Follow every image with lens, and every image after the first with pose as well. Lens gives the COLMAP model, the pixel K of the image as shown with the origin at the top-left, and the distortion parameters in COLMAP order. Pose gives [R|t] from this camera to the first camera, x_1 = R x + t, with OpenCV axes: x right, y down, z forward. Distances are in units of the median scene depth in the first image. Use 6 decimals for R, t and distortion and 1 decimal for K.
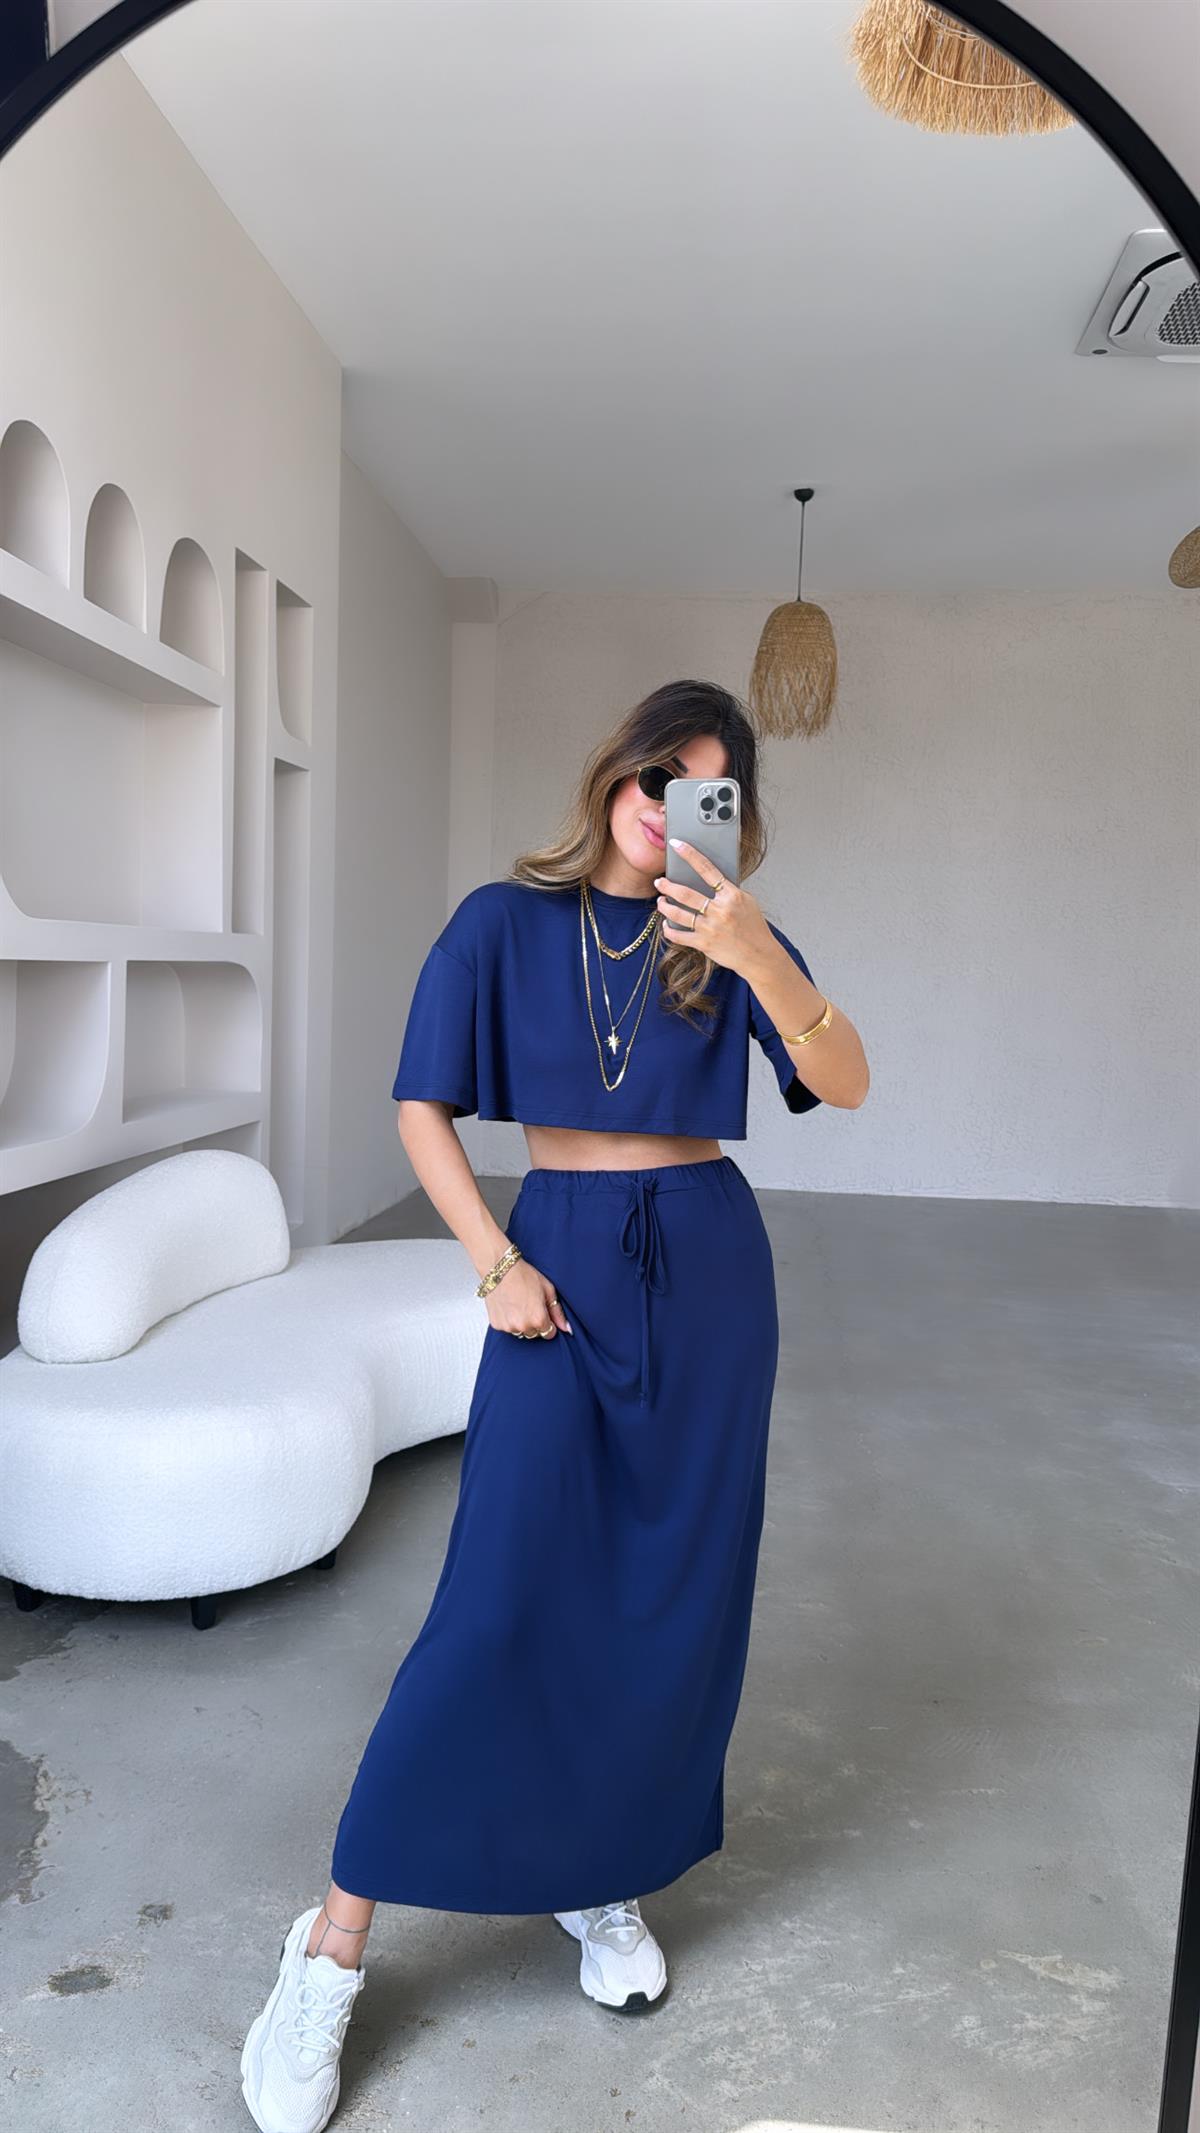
lens RADIAL K [[1597.6, 0, 602.4], [0, 1597.6, 1071.7], [0, 0, 1]] dist [0.002423, -0.033016]
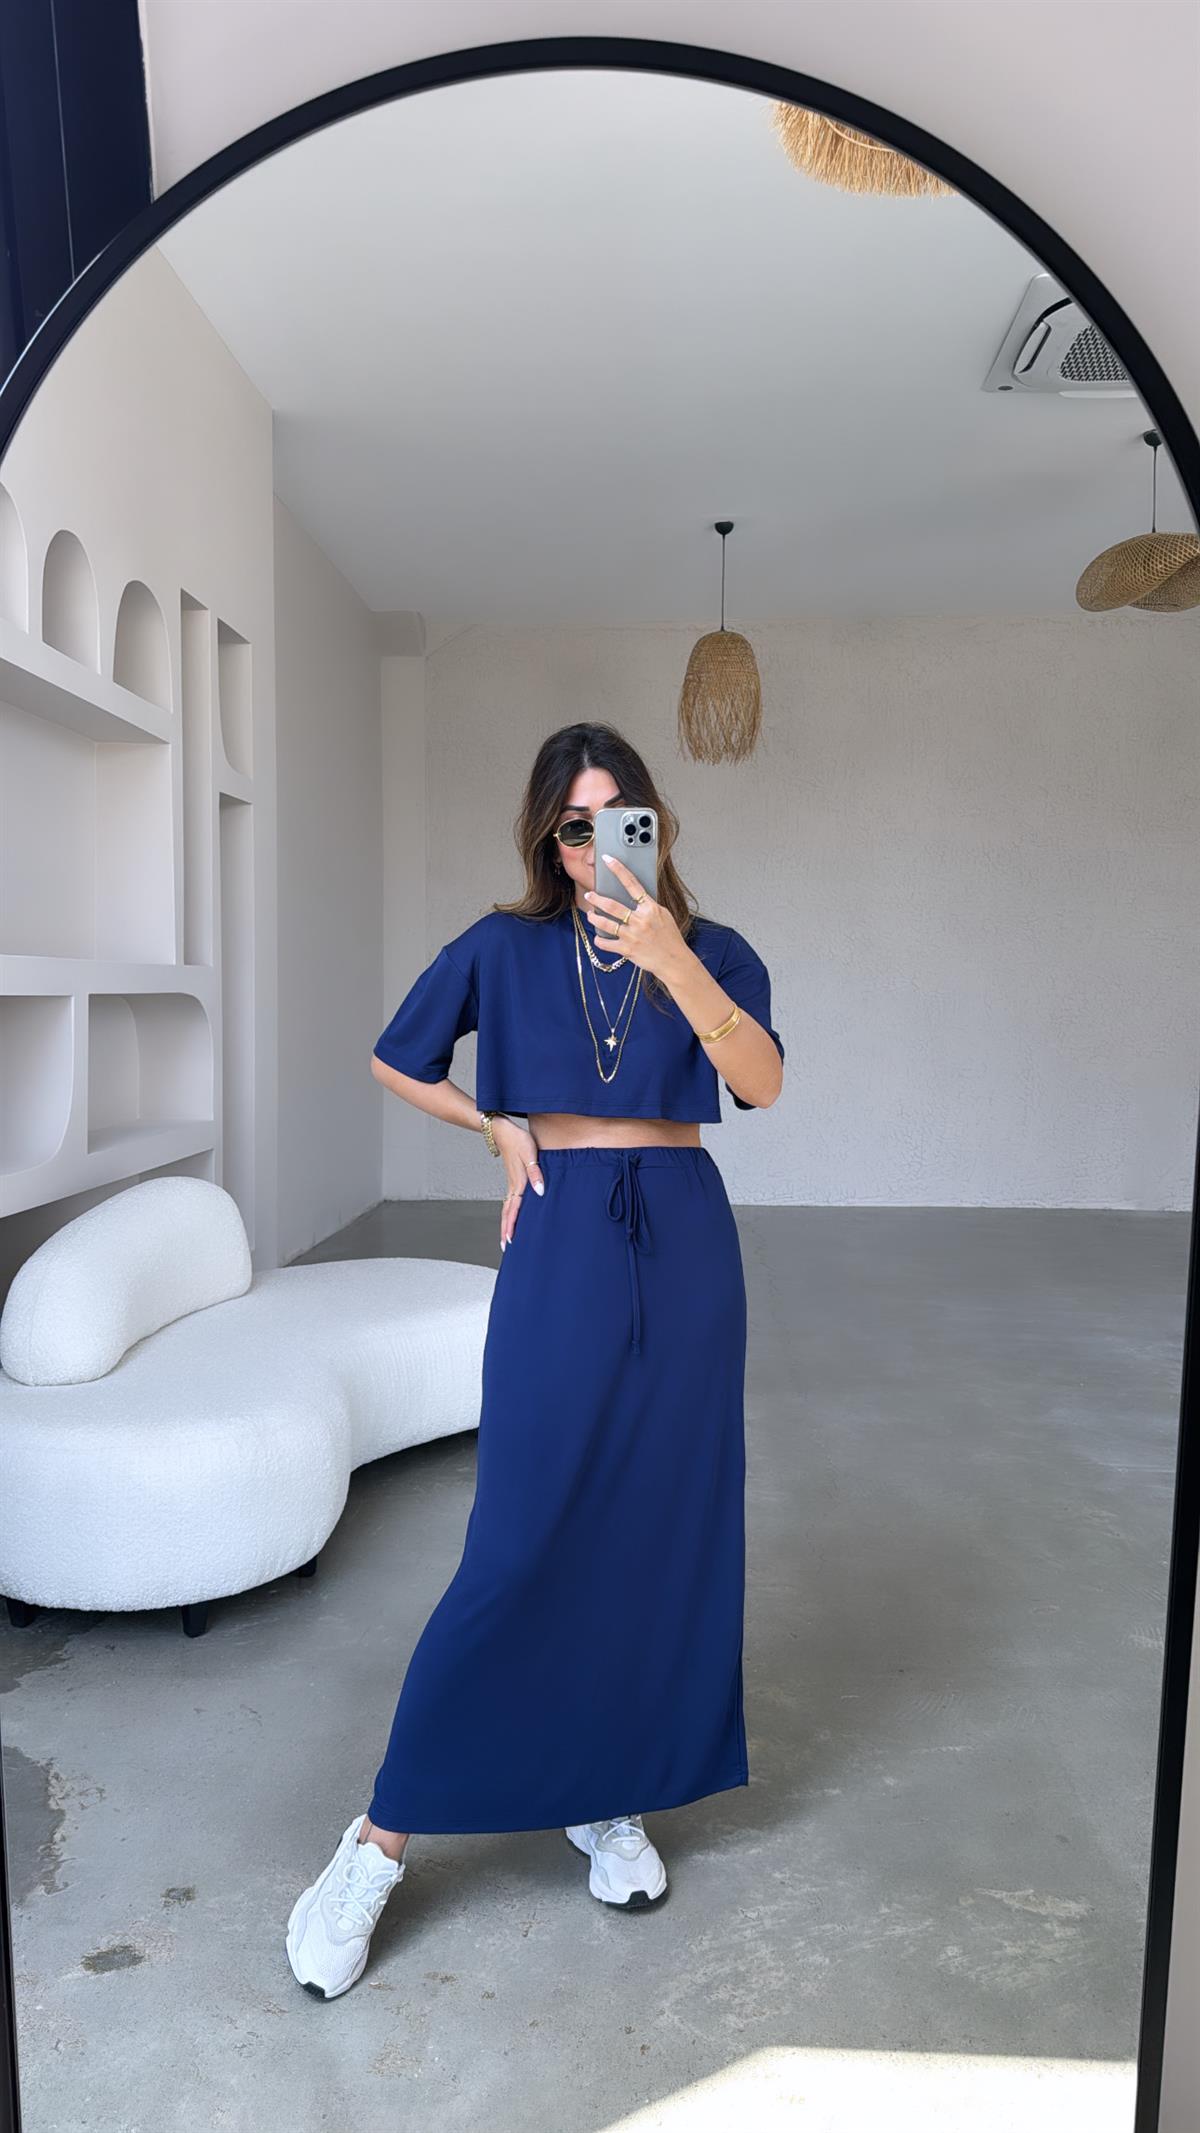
lens RADIAL K [[1592.4, 0, 599.3], [0, 1592.4, 1076.2], [0, 0, 1]] dist [0.003496, -0.038060]
pose [[0.998568, -0.029612, 0.044548, -0.025262], [0.030182, 0.999470, -0.012180, 0.007821], [-0.044163, 0.013507, 0.998933, -0.046190]]
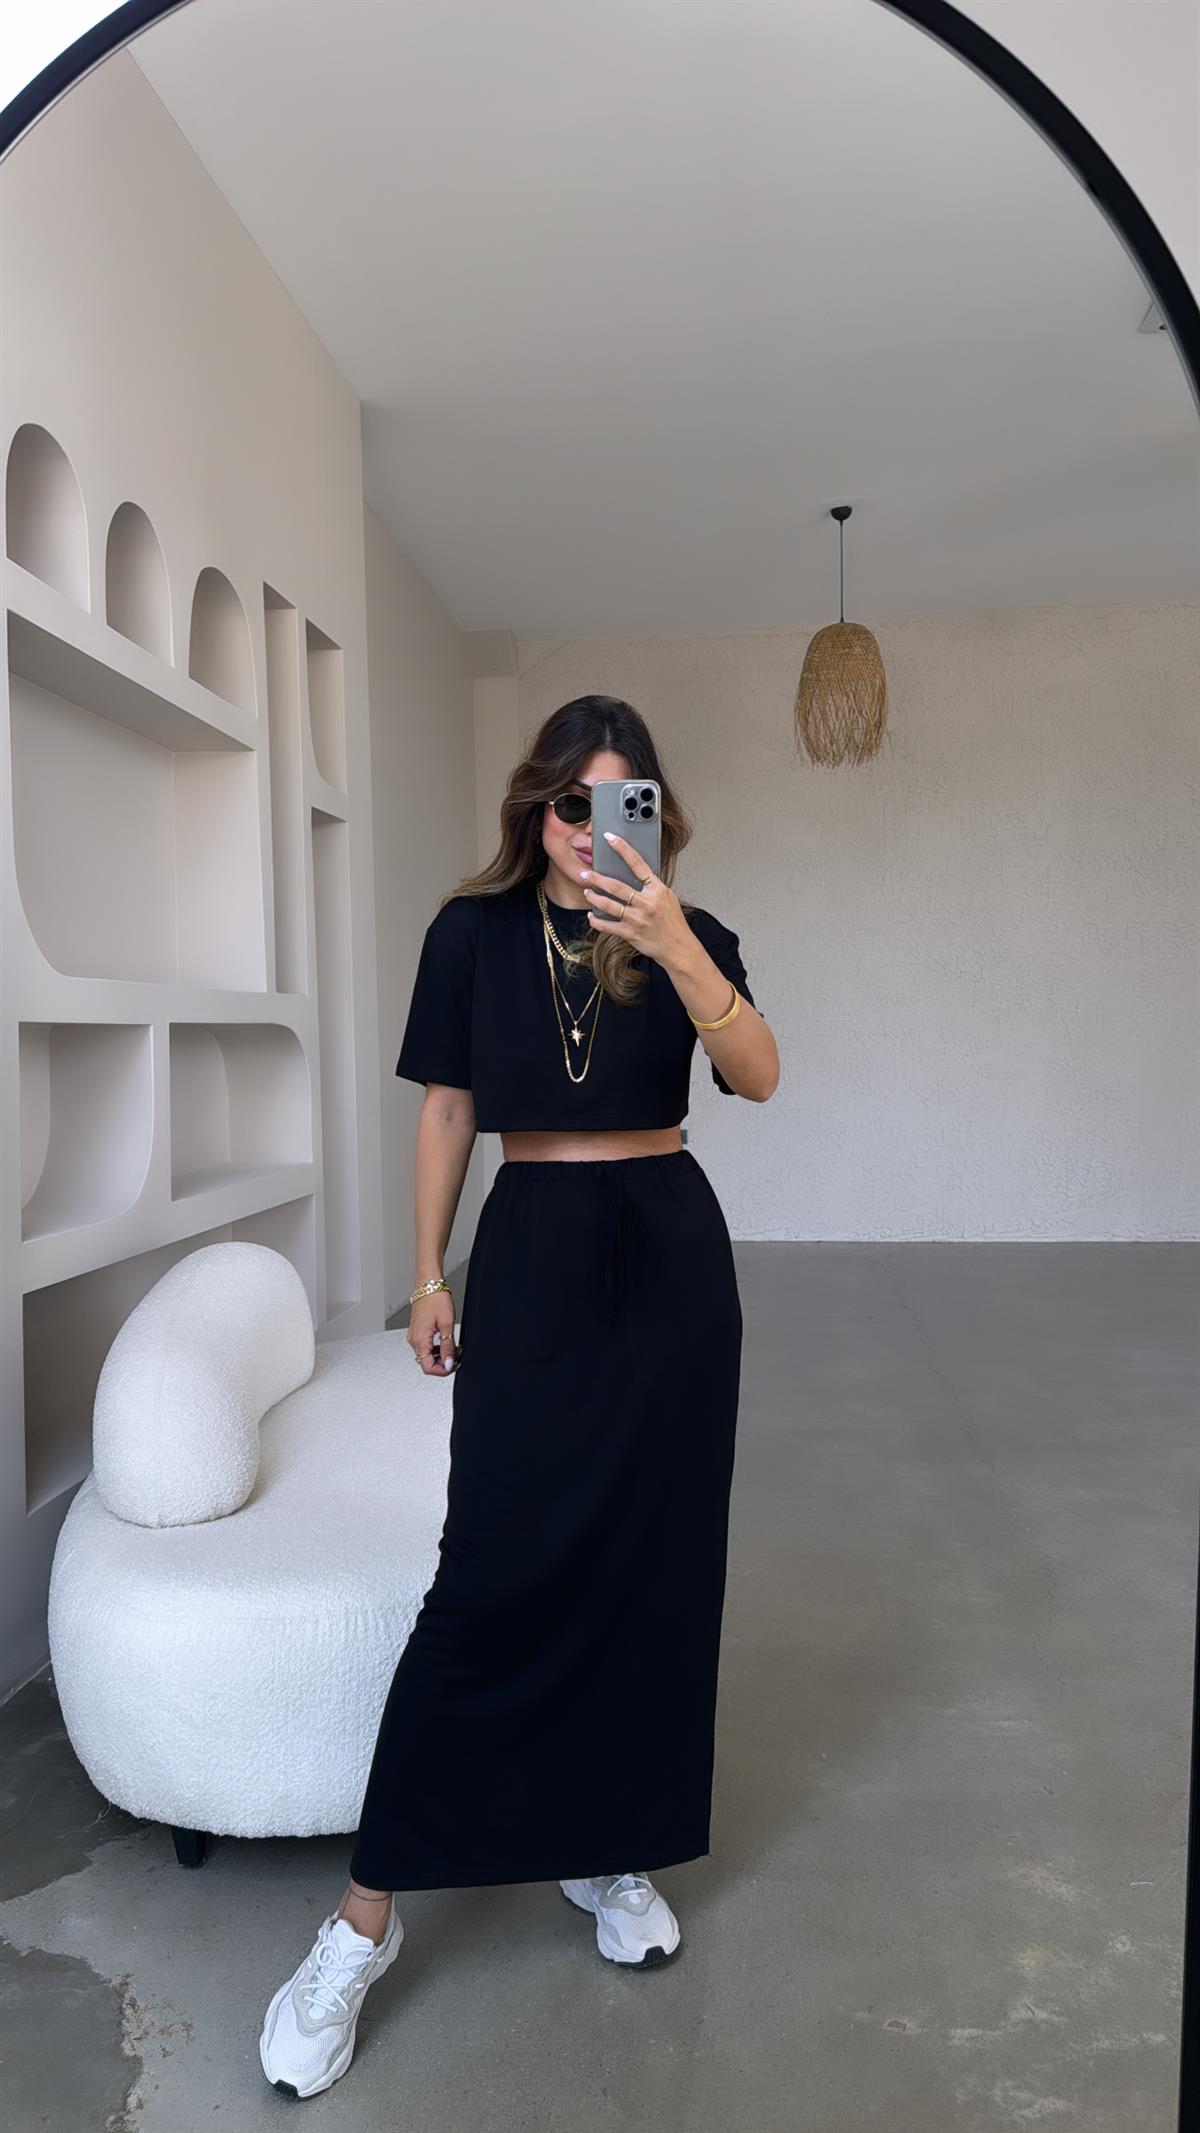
lens RADIAL K [[1567.4, 0, 586.7], [0, 1567.4, 1063.4], [0, 0, 1]] dist [0.004732, -0.042259]
pose [[0.998330, -0.055613, -0.015611, -0.069359], [0.054793, 0.997303, -0.048826, 0.015078], [0.018284, 0.047889, 0.998685, 0.165196]]
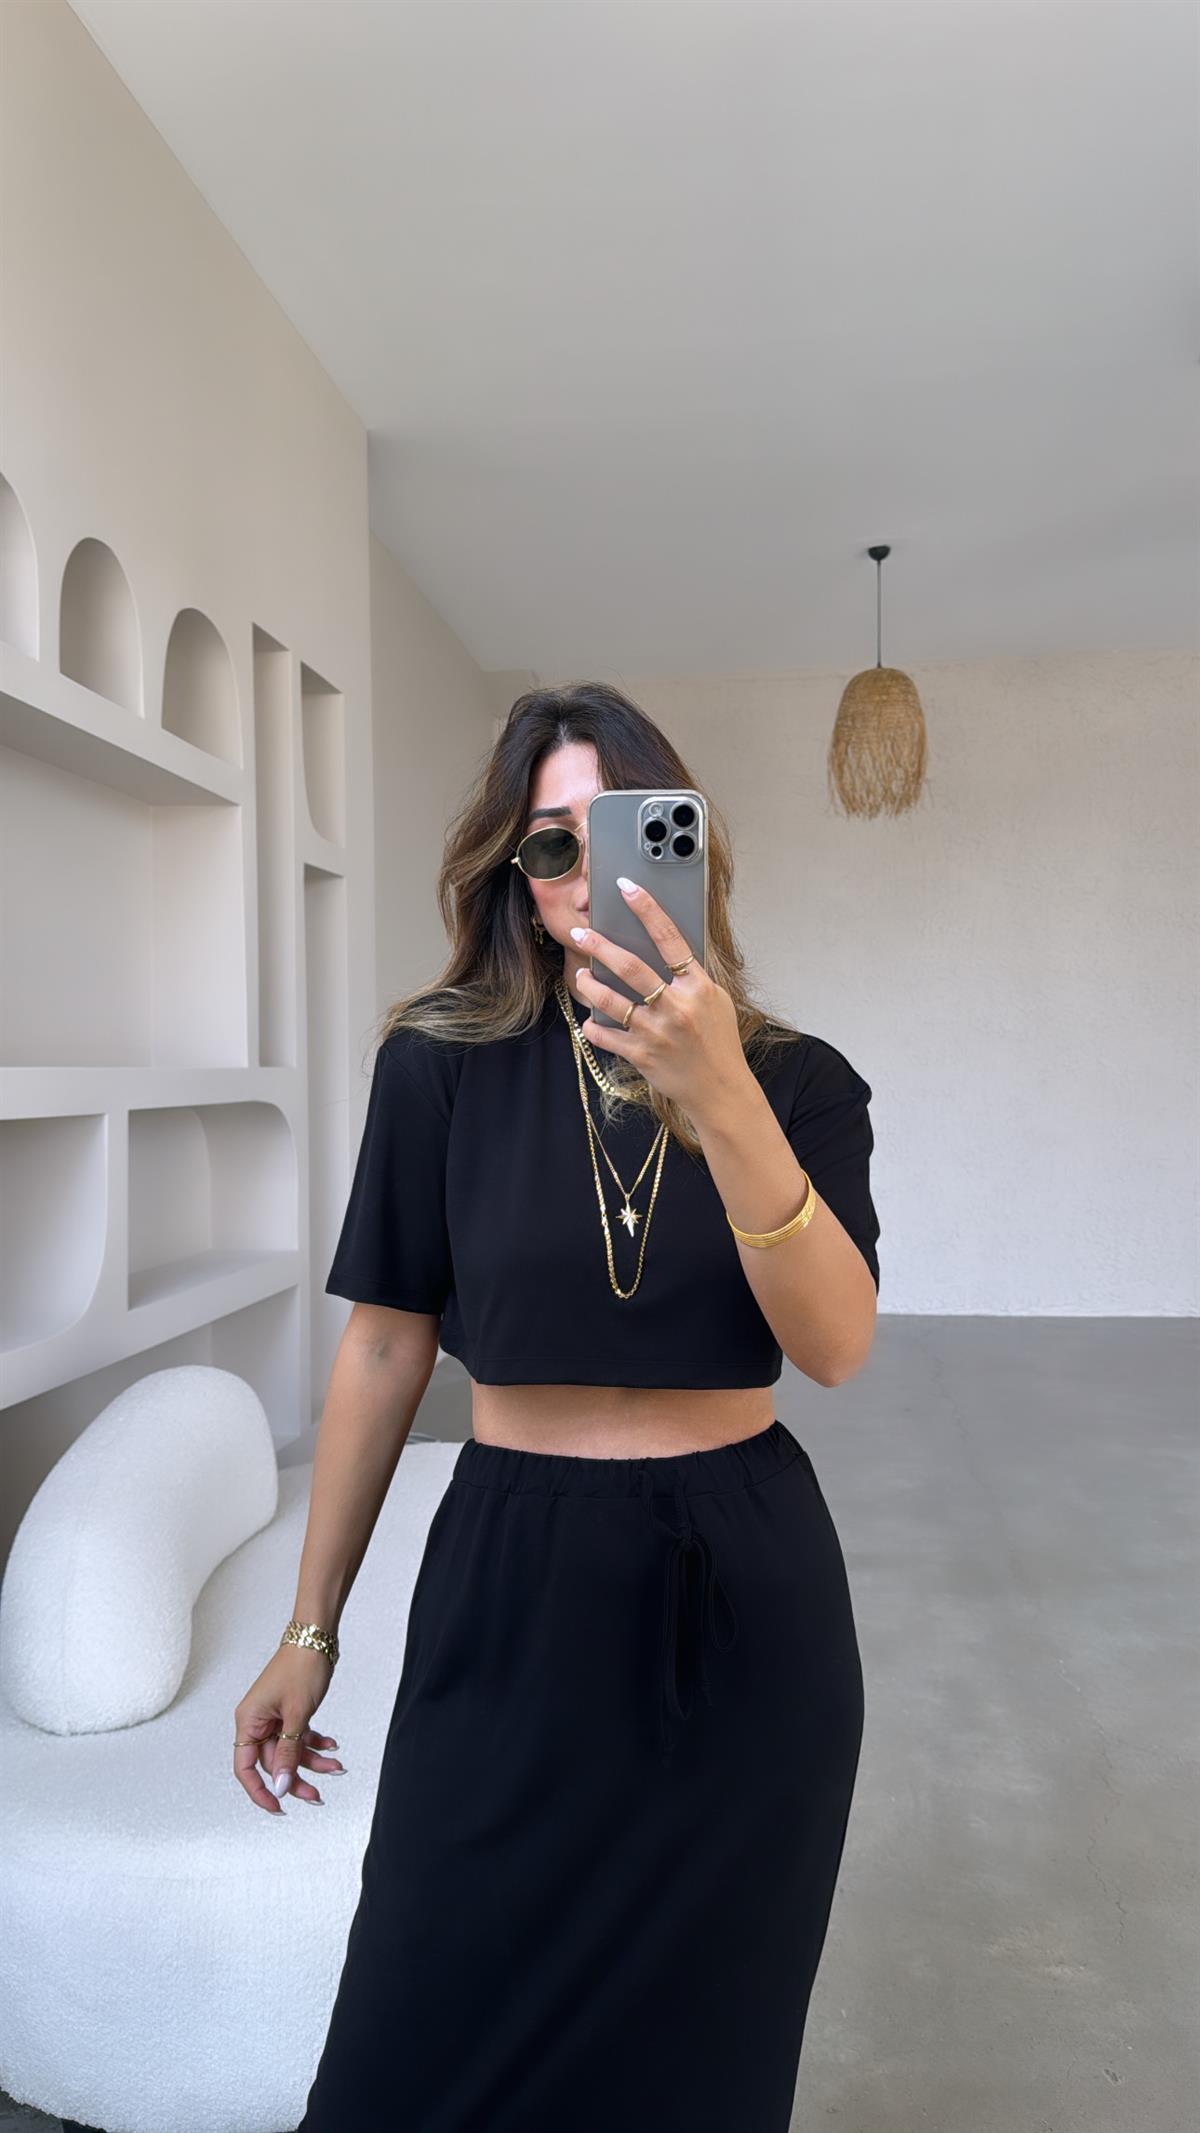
lens RADIAL K [[1586.5, 0, 620.0], [0, 1586.5, 1040.3], [0, 0, 1]] dist [-0.002026, -0.045340]
pose [[0.998754, -0.047222, -0.016167, -0.044448], [0.045730, 0.995523, -0.082727, -0.038562], [0.020001, 0.081884, 0.996441, 0.276864]]
